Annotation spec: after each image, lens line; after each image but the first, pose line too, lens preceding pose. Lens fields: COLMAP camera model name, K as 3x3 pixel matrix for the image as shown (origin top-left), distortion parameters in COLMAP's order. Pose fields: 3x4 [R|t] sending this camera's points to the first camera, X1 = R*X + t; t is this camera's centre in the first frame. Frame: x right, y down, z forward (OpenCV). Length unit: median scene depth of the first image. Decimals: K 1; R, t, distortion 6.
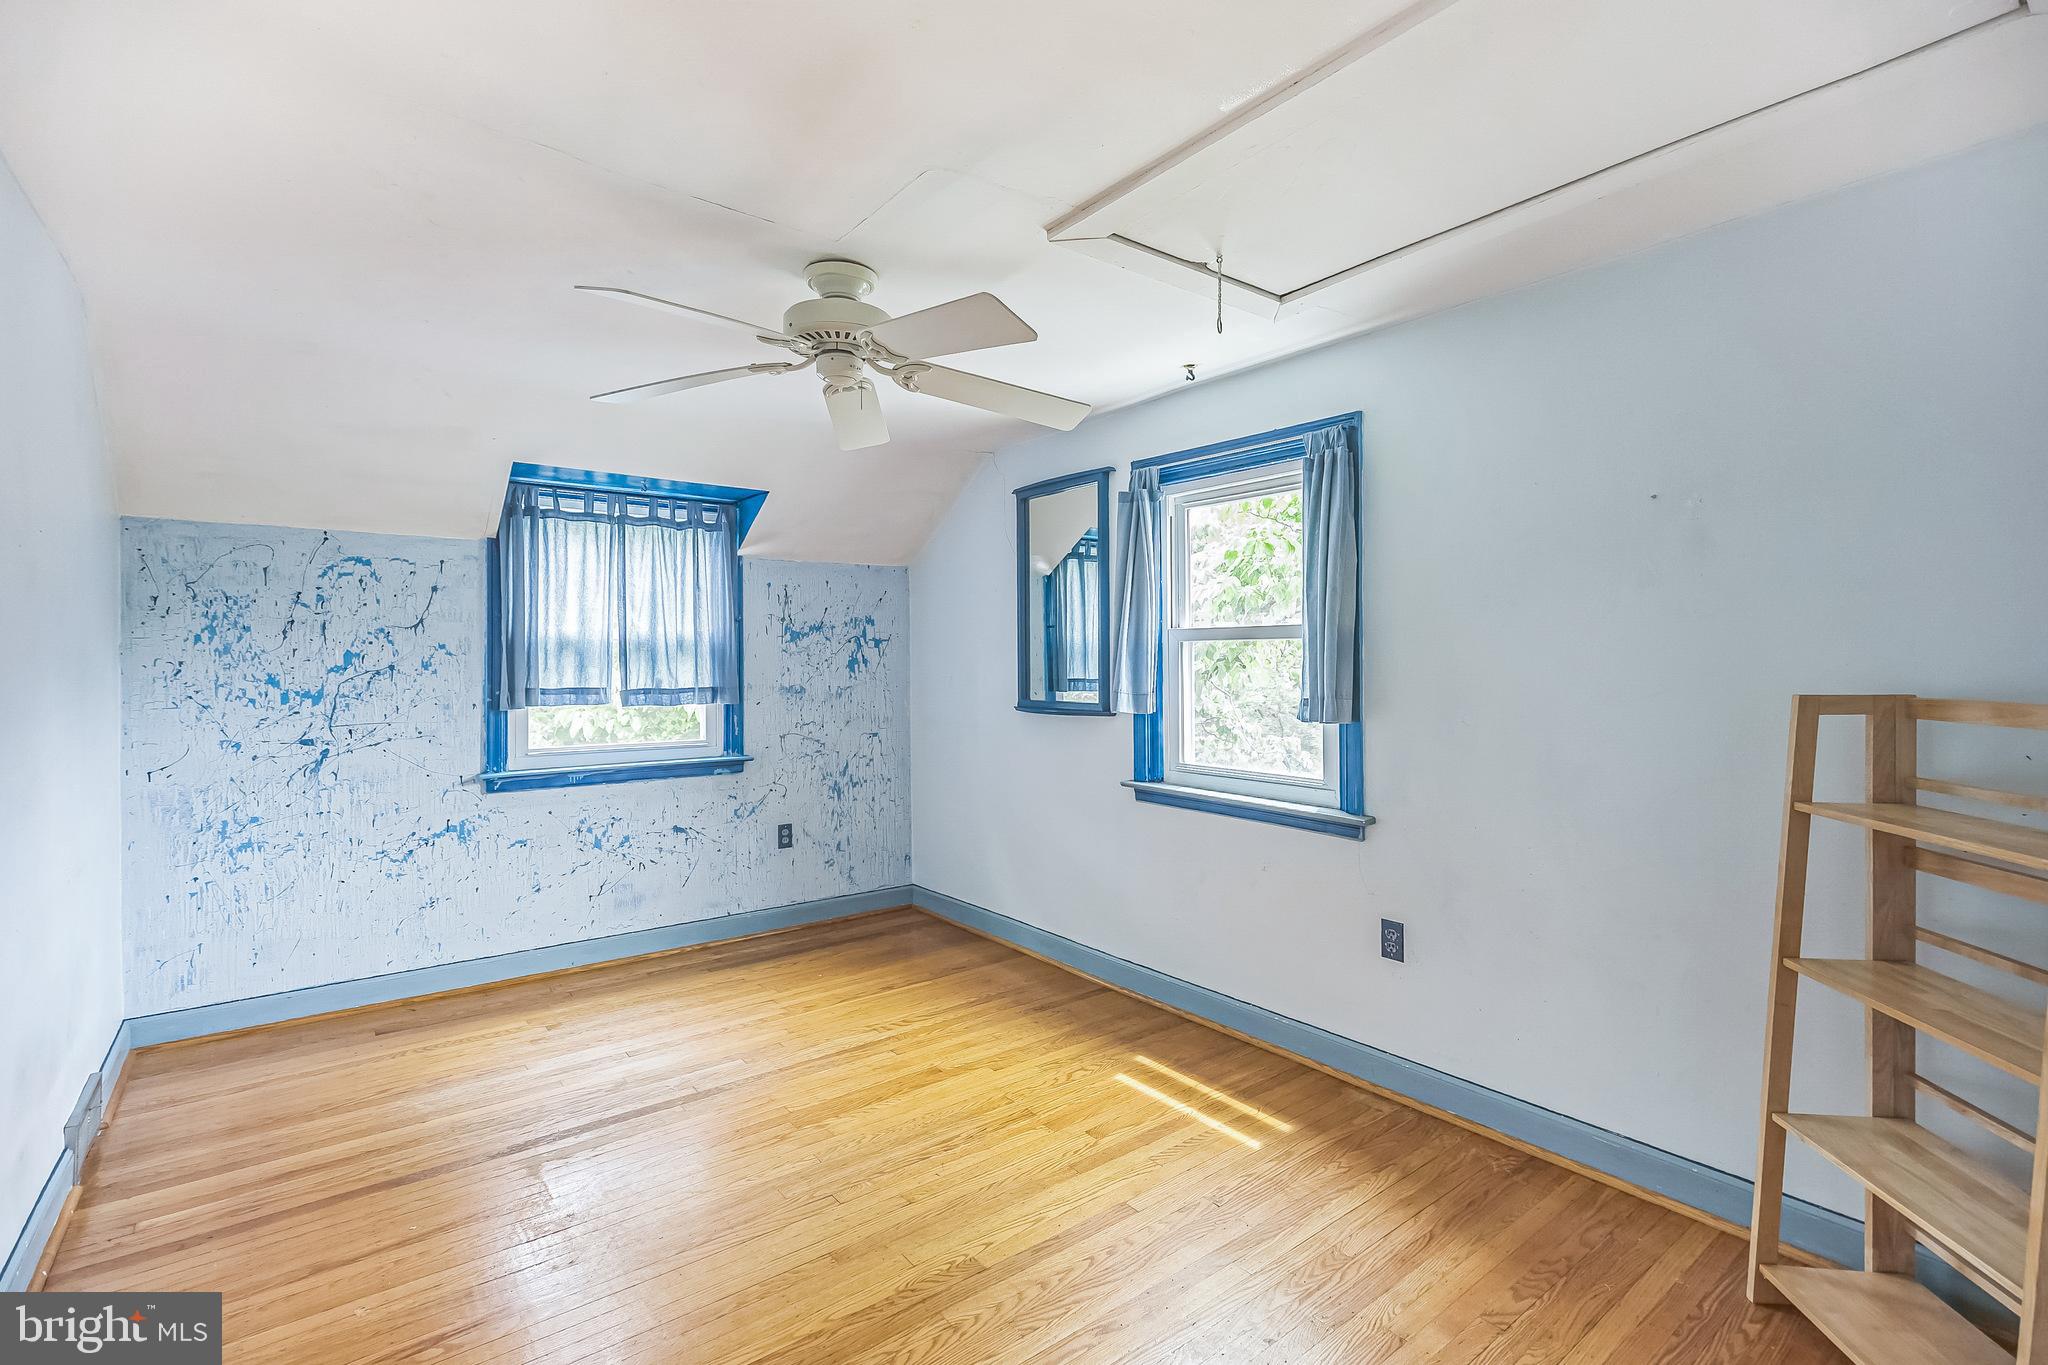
lens RADIAL K [[932.0, 0, 1015.5], [0, 932.0, 650.6], [0, 0, 1]] dist [-0.003097, -0.001513]
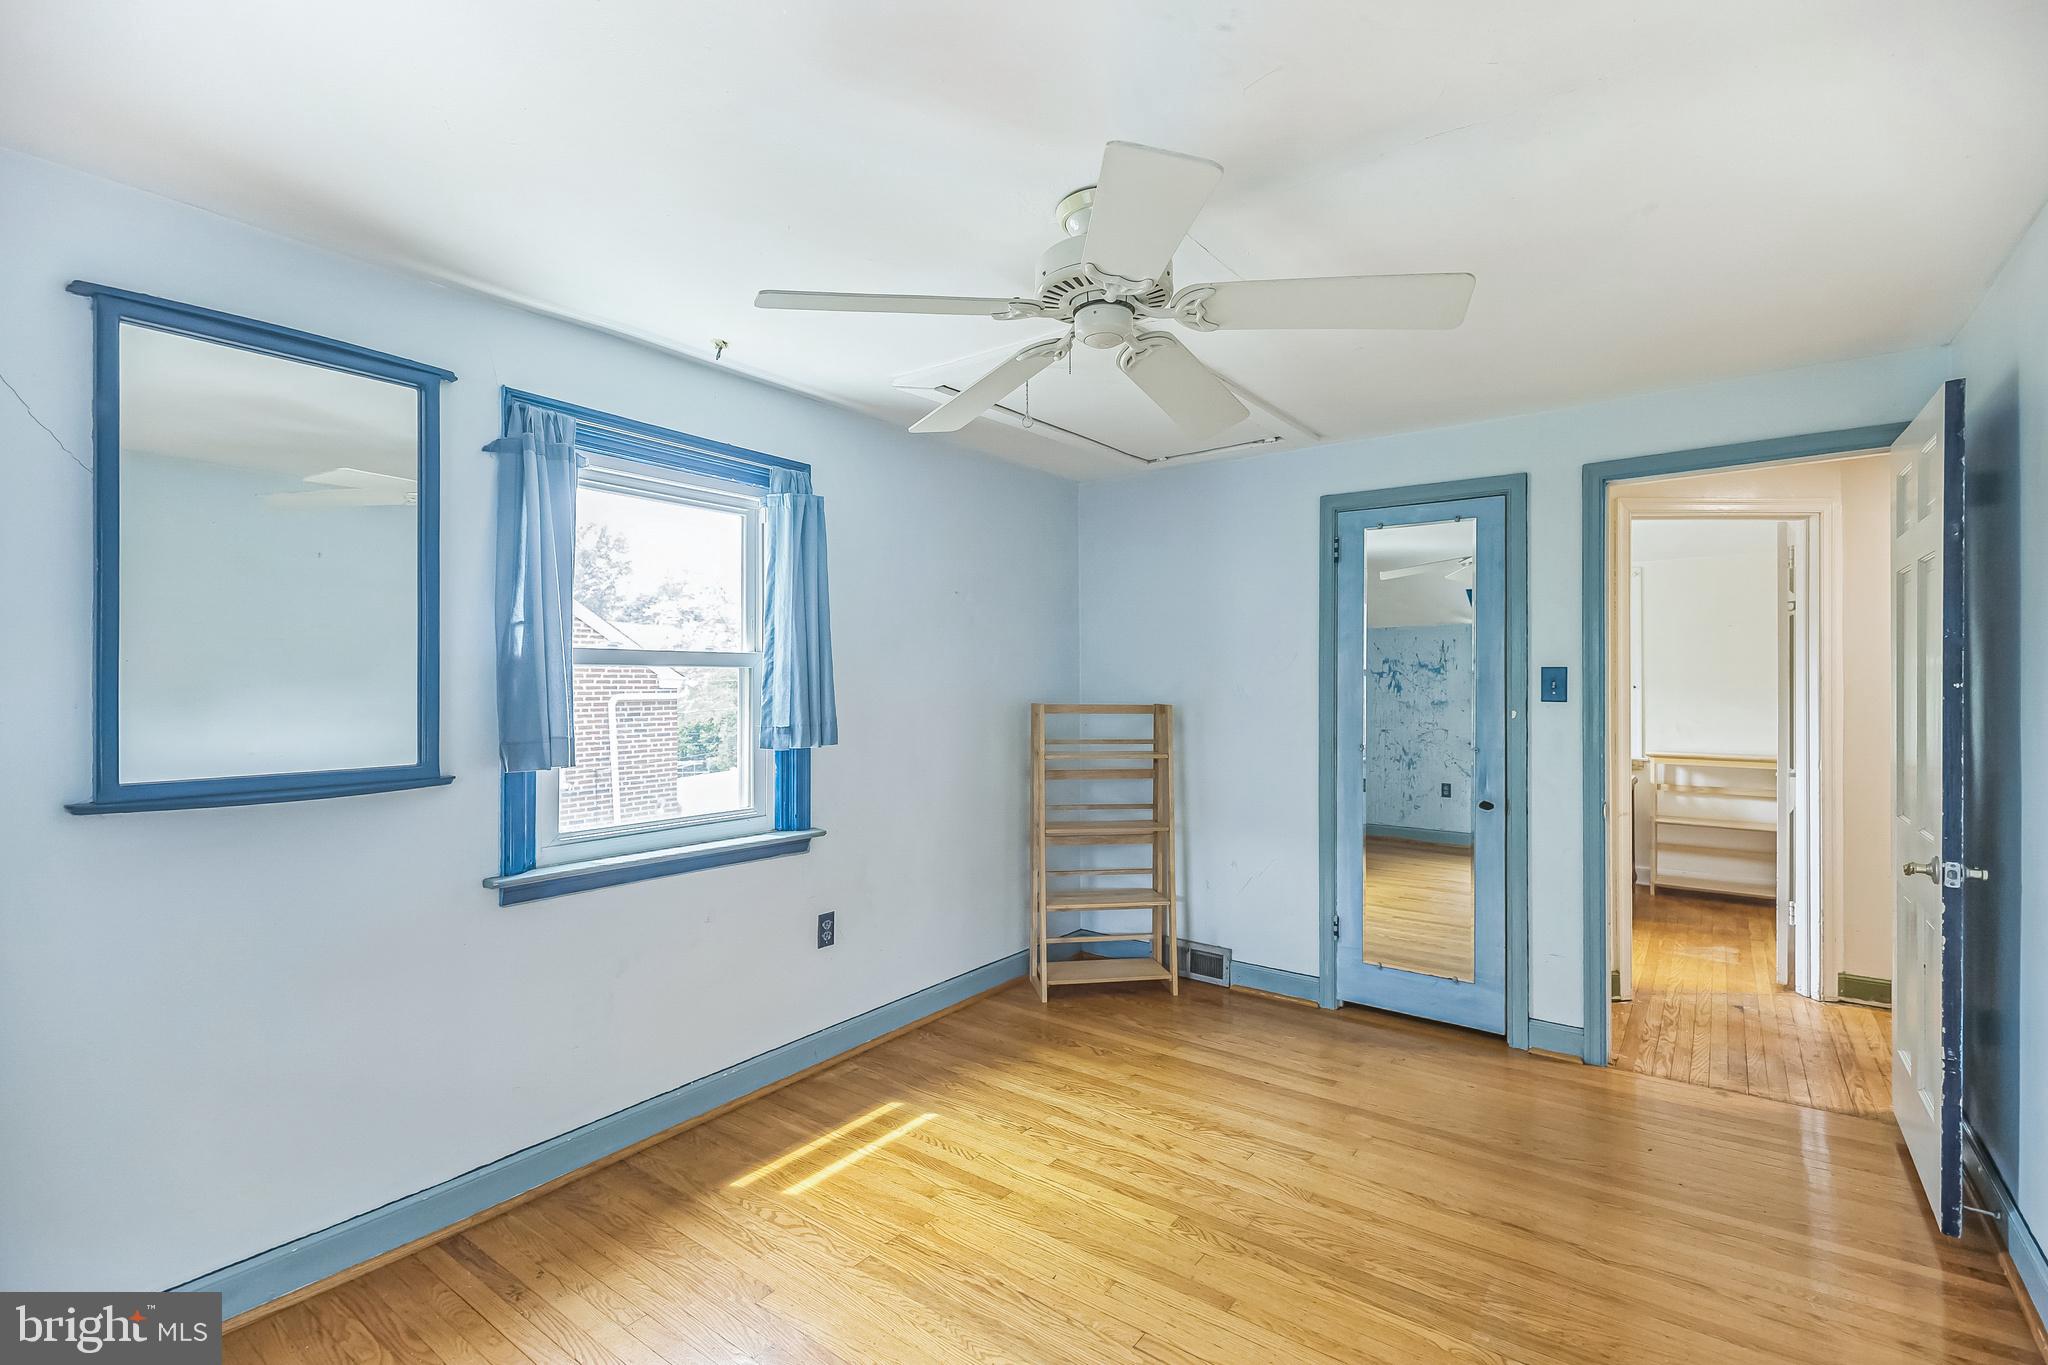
lens RADIAL K [[932.7, 0, 1036.3], [0, 932.7, 682.9], [0, 0, 1]] dist [0.006320, -0.001509]
pose [[-0.280408, 0.002802, 0.959877, -0.786402], [-0.004063, 0.999983, -0.004106, 0.006185], [-0.959872, -0.005051, -0.280392, 1.075999]]
